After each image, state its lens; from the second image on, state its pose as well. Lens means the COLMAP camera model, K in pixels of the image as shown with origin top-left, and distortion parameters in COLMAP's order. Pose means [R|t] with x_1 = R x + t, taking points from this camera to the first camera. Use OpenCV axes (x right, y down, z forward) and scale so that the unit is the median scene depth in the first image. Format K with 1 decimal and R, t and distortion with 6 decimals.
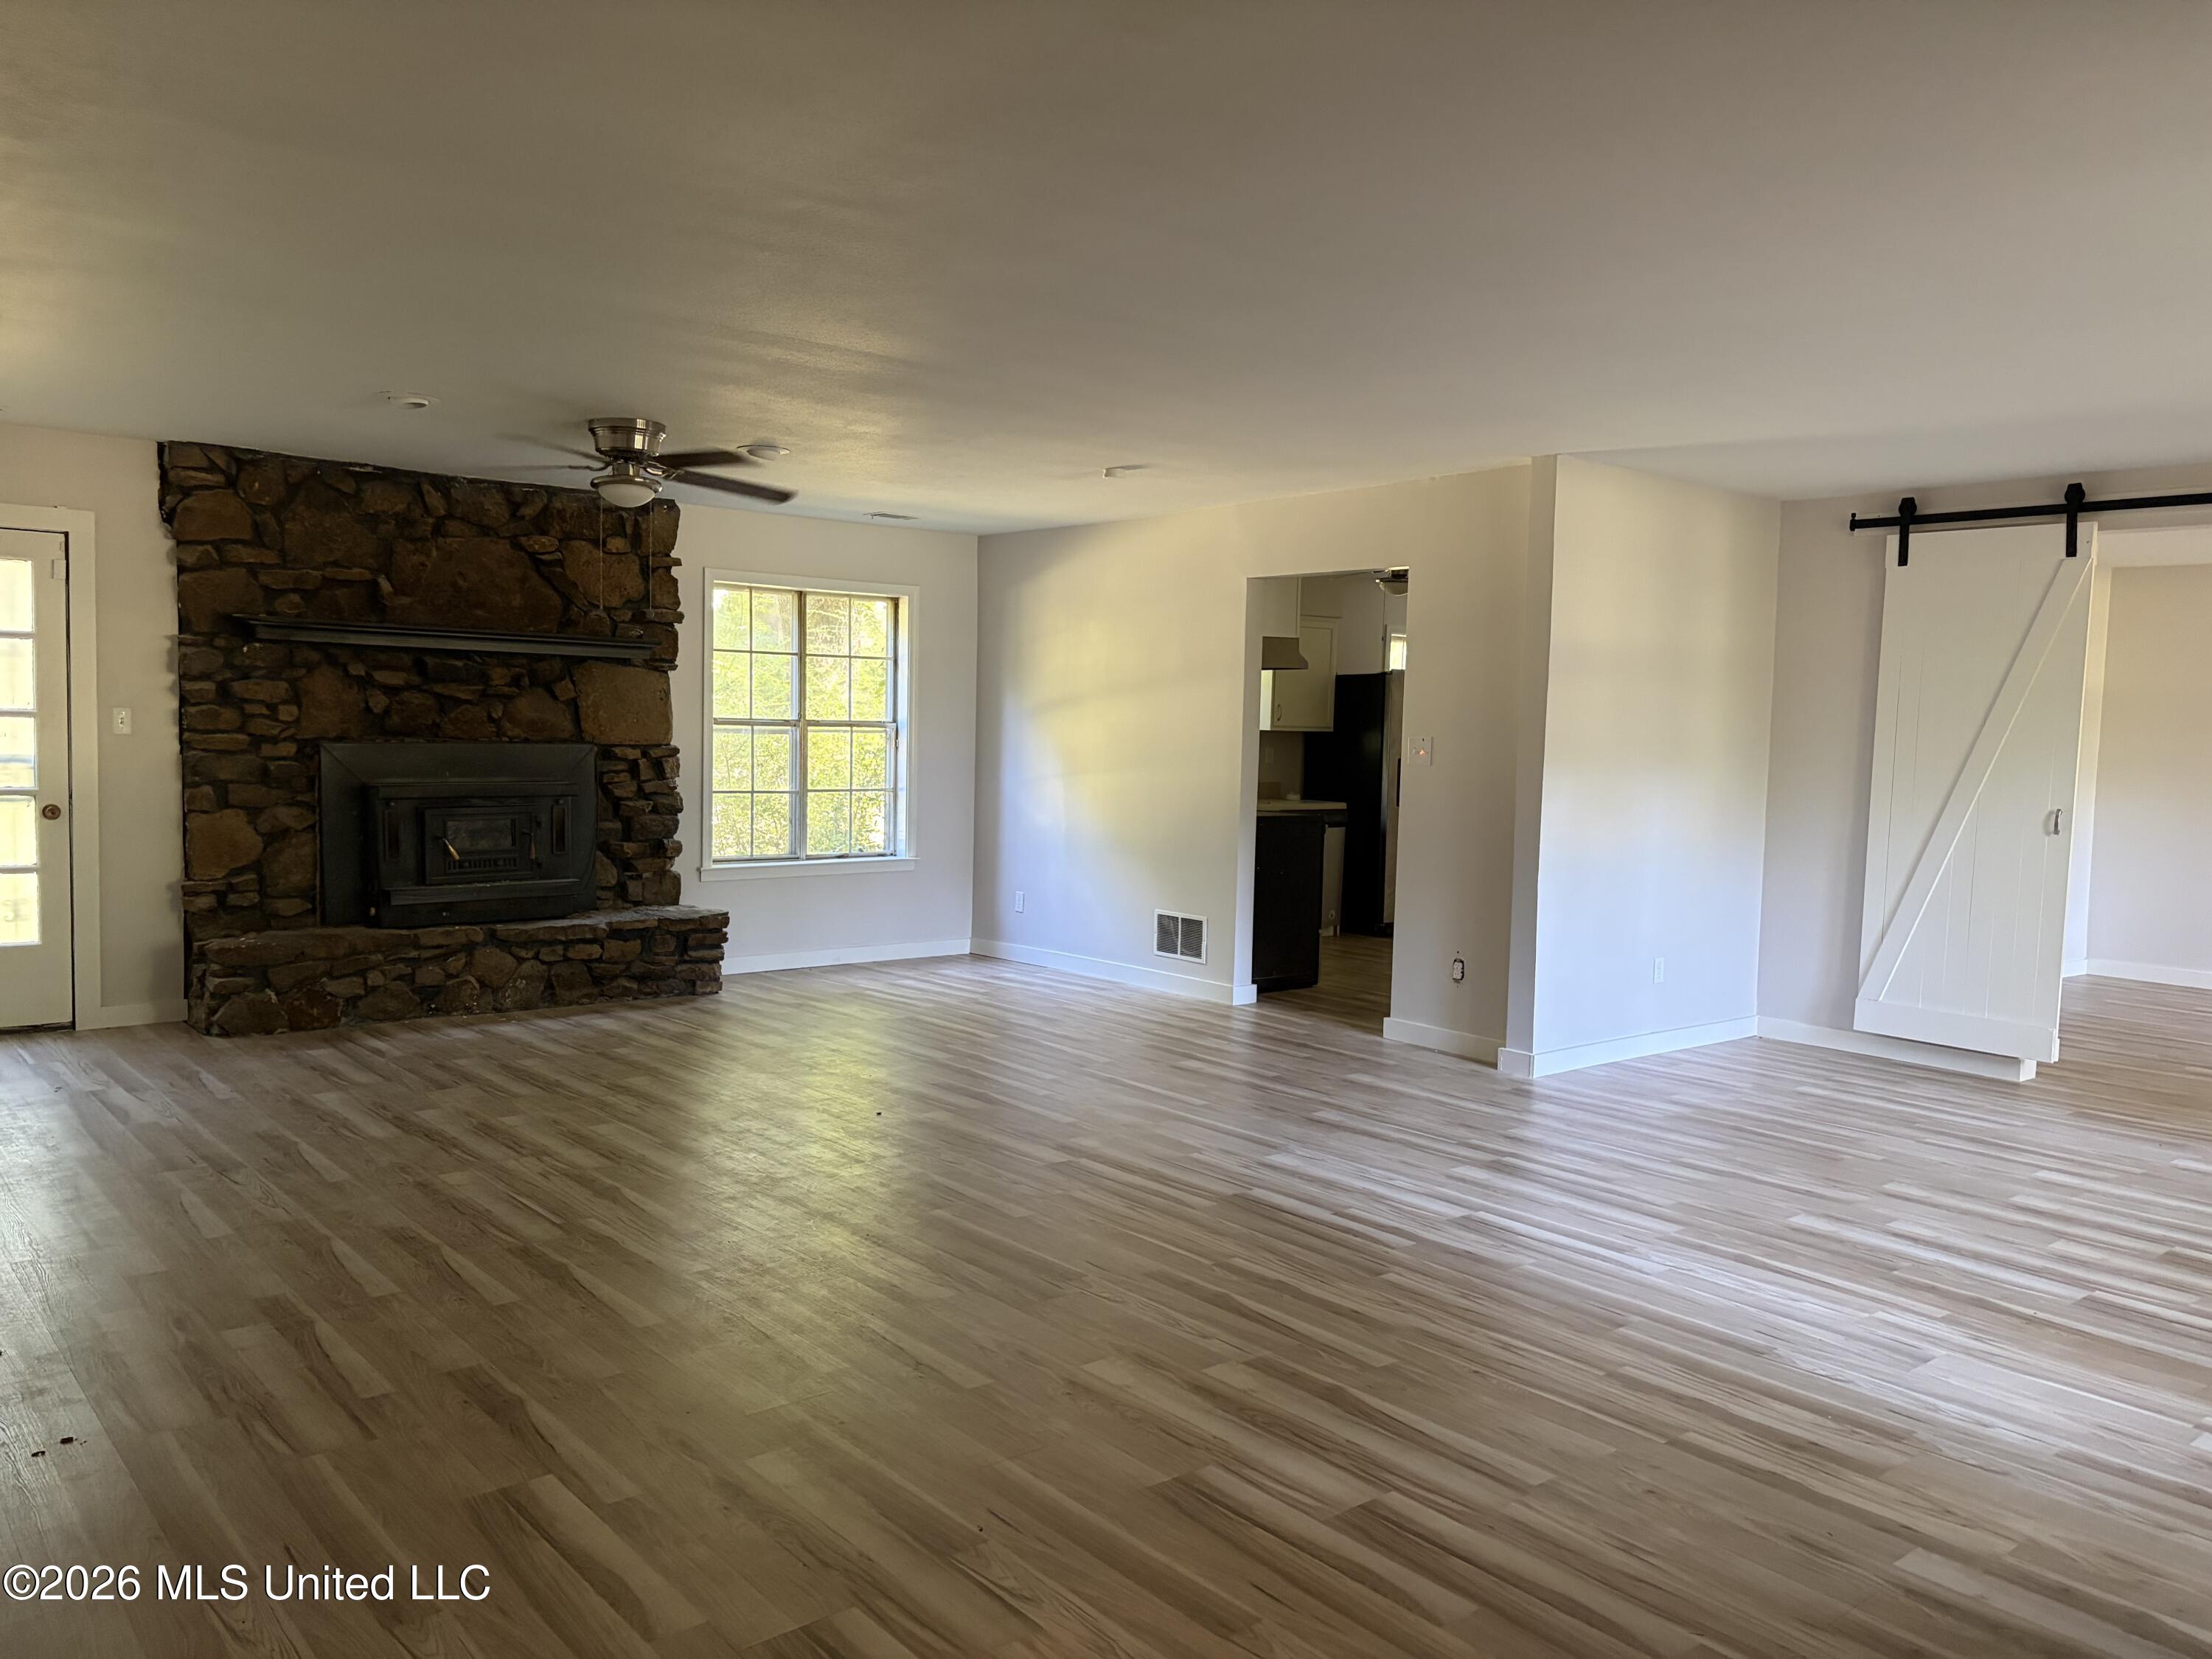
lens RADIAL K [[1639.7, 0, 1113.6], [0, 1639.7, 826.3], [0, 0, 1]] dist [0.018283, -0.003564]
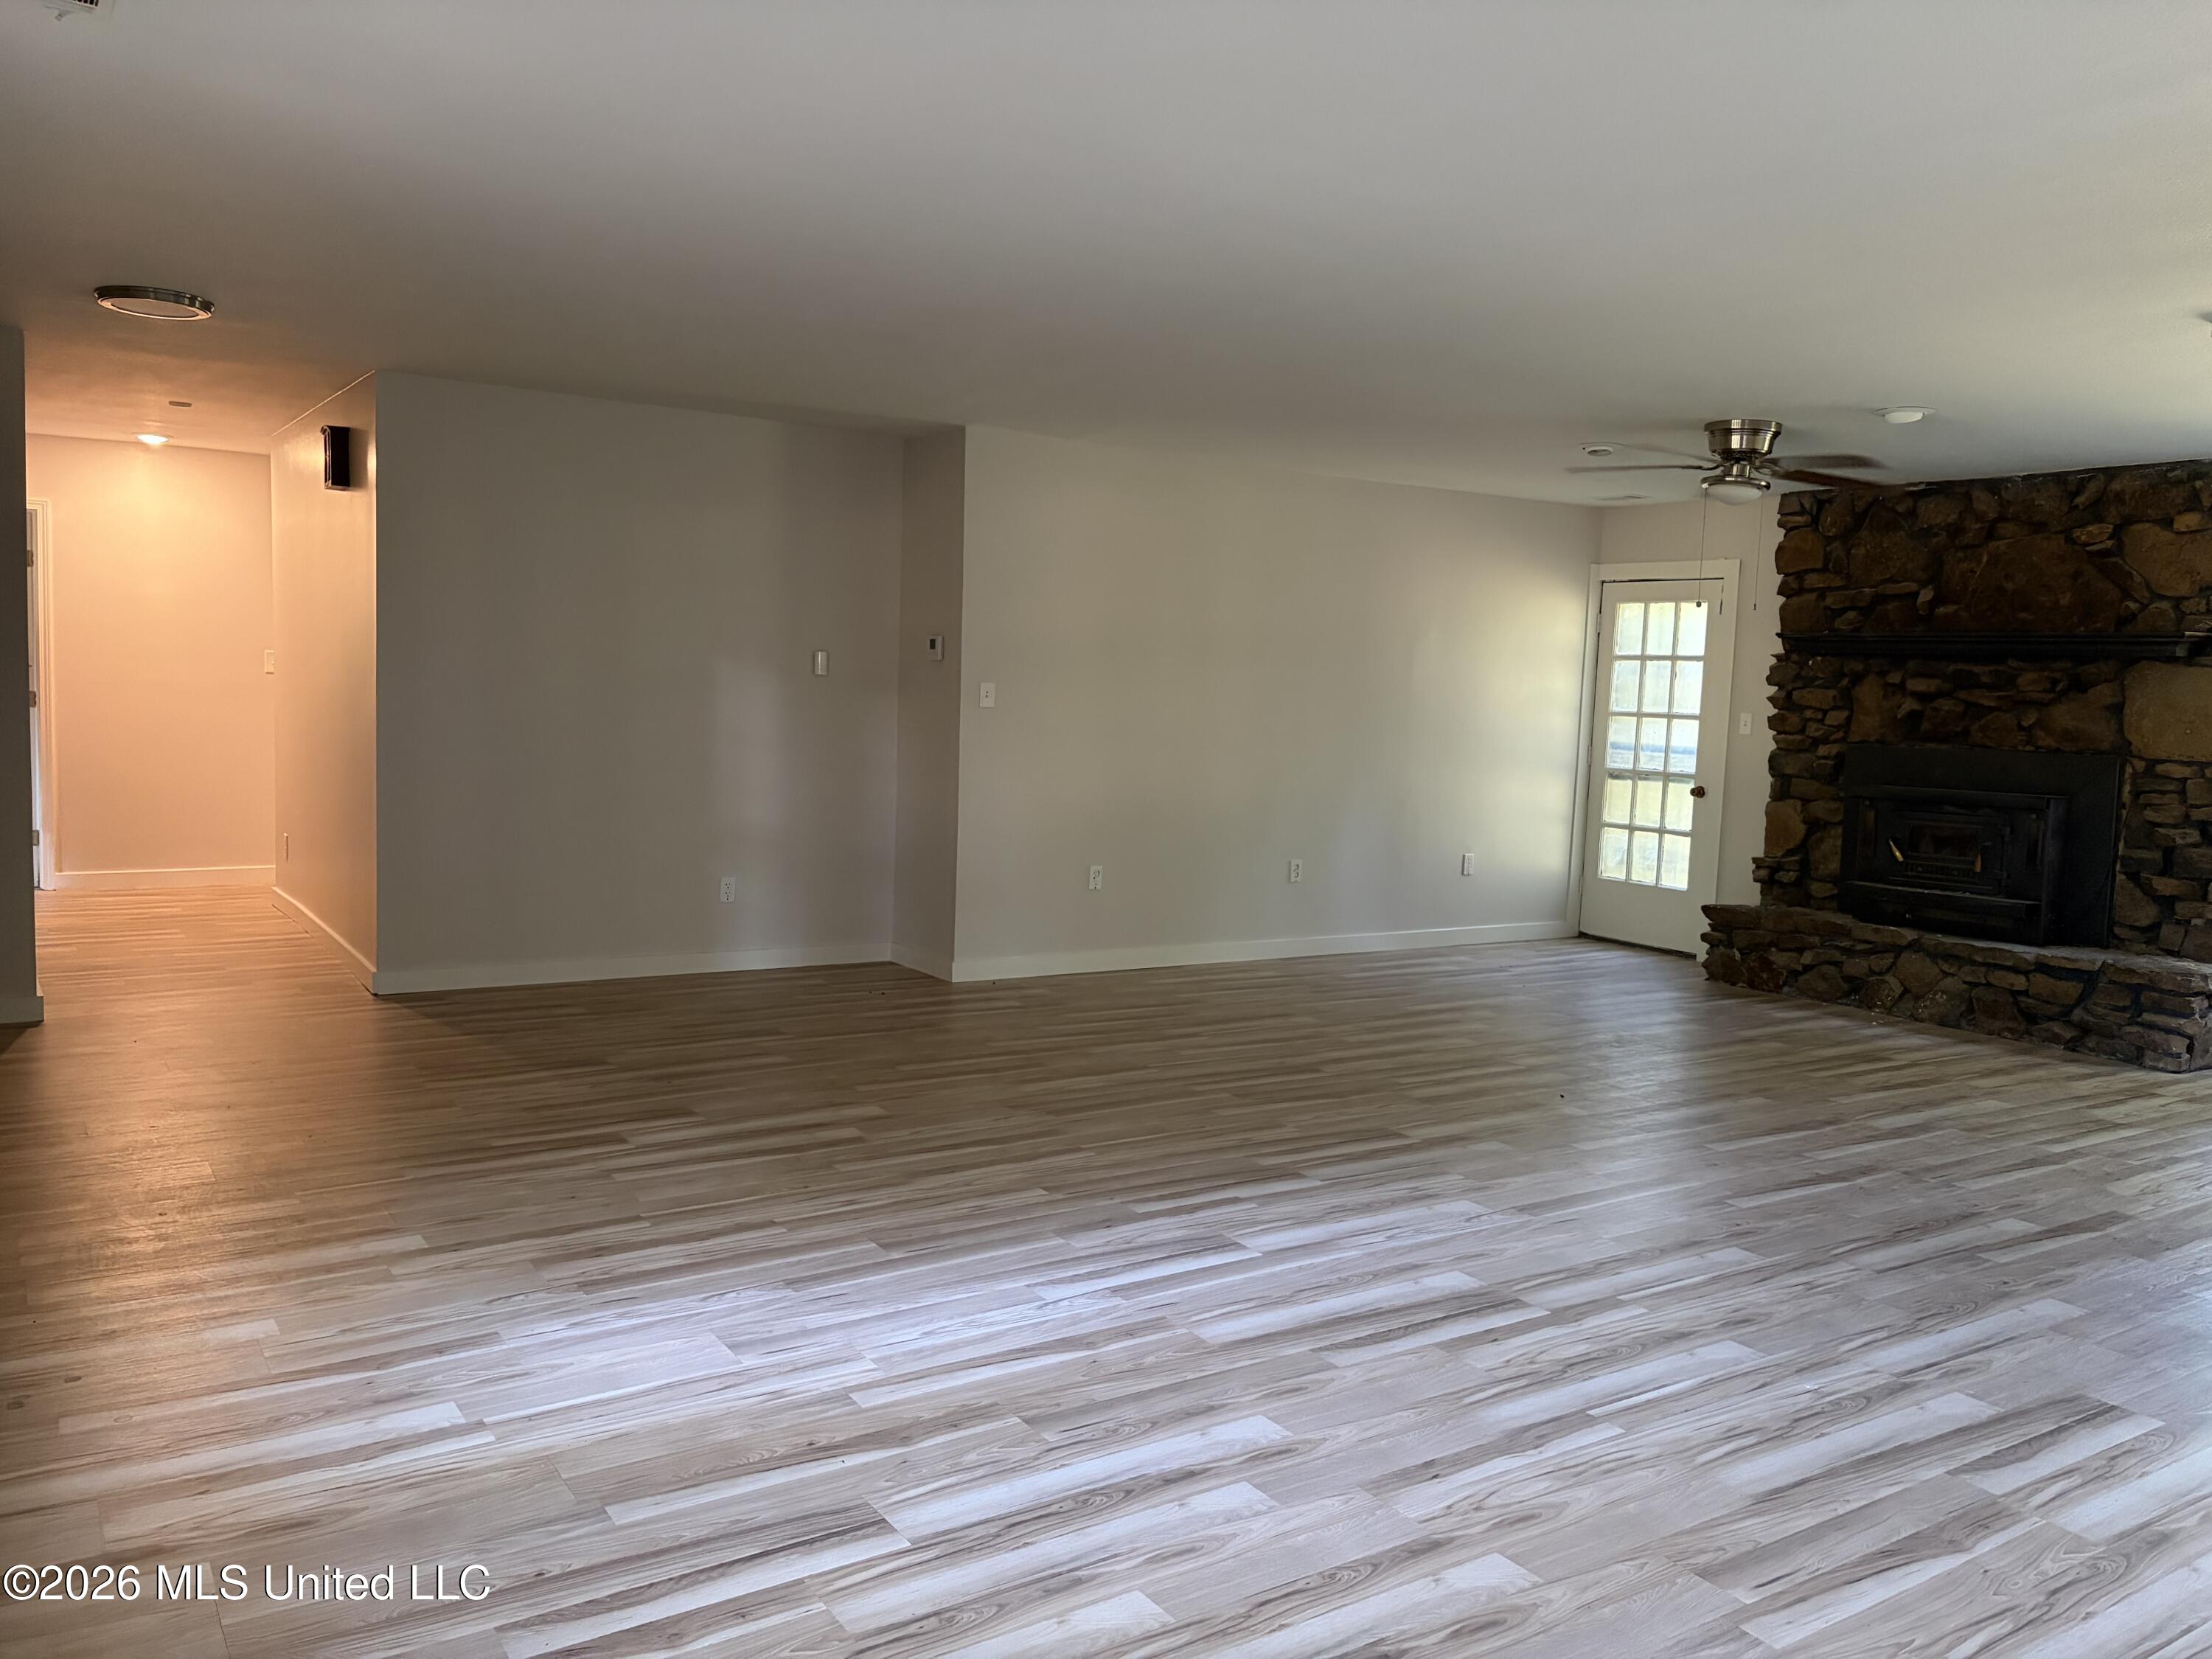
lens RADIAL K [[1463.5, 0, 994.4], [0, 1463.5, 821.8], [0, 0, 1]] dist [0.017934, 0.000397]
pose [[-0.075434, 0.068950, -0.994764, 0.736403], [-0.102170, 0.991822, 0.076494, -0.022379], [0.991903, 0.107406, -0.067772, 0.679956]]
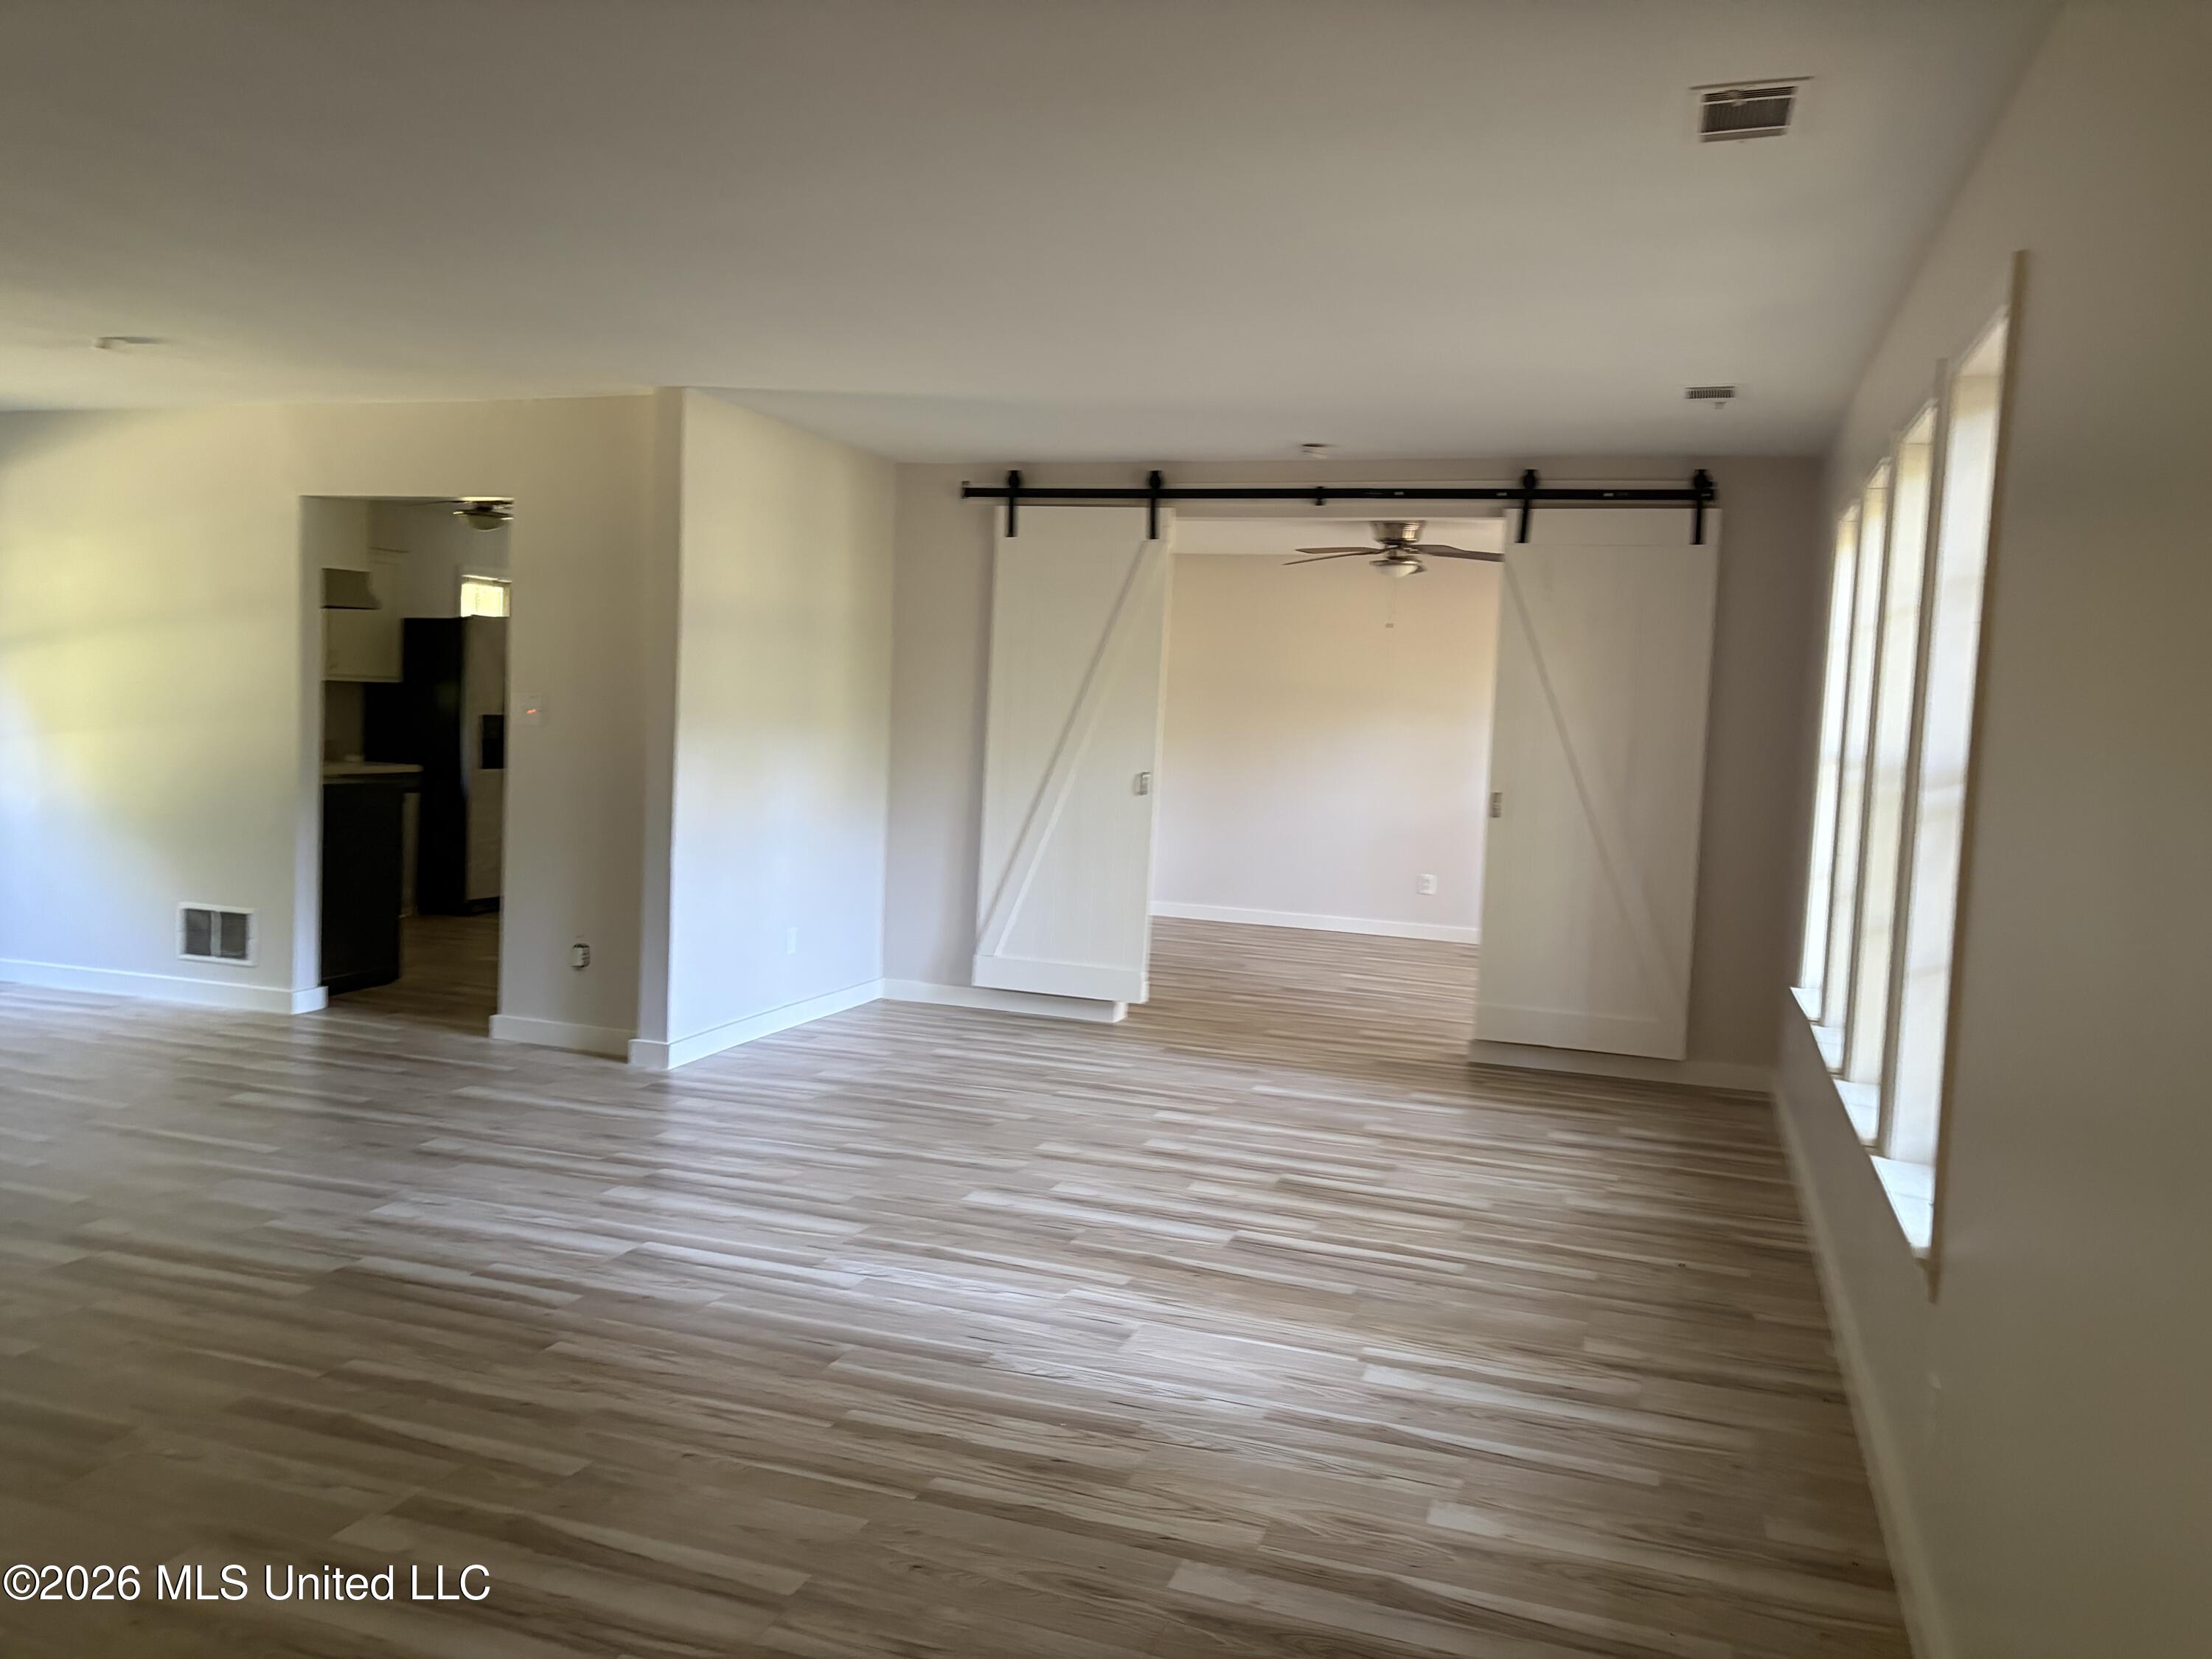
lens RADIAL K [[1639.7, 0, 1113.6], [0, 1639.7, 826.3], [0, 0, 1]] dist [0.018283, -0.003564]
pose [[0.845627, -0.029467, 0.532960, -0.022398], [0.012449, 0.999292, 0.035498, -0.012872], [-0.533629, -0.023383, 0.845395, 0.096743]]
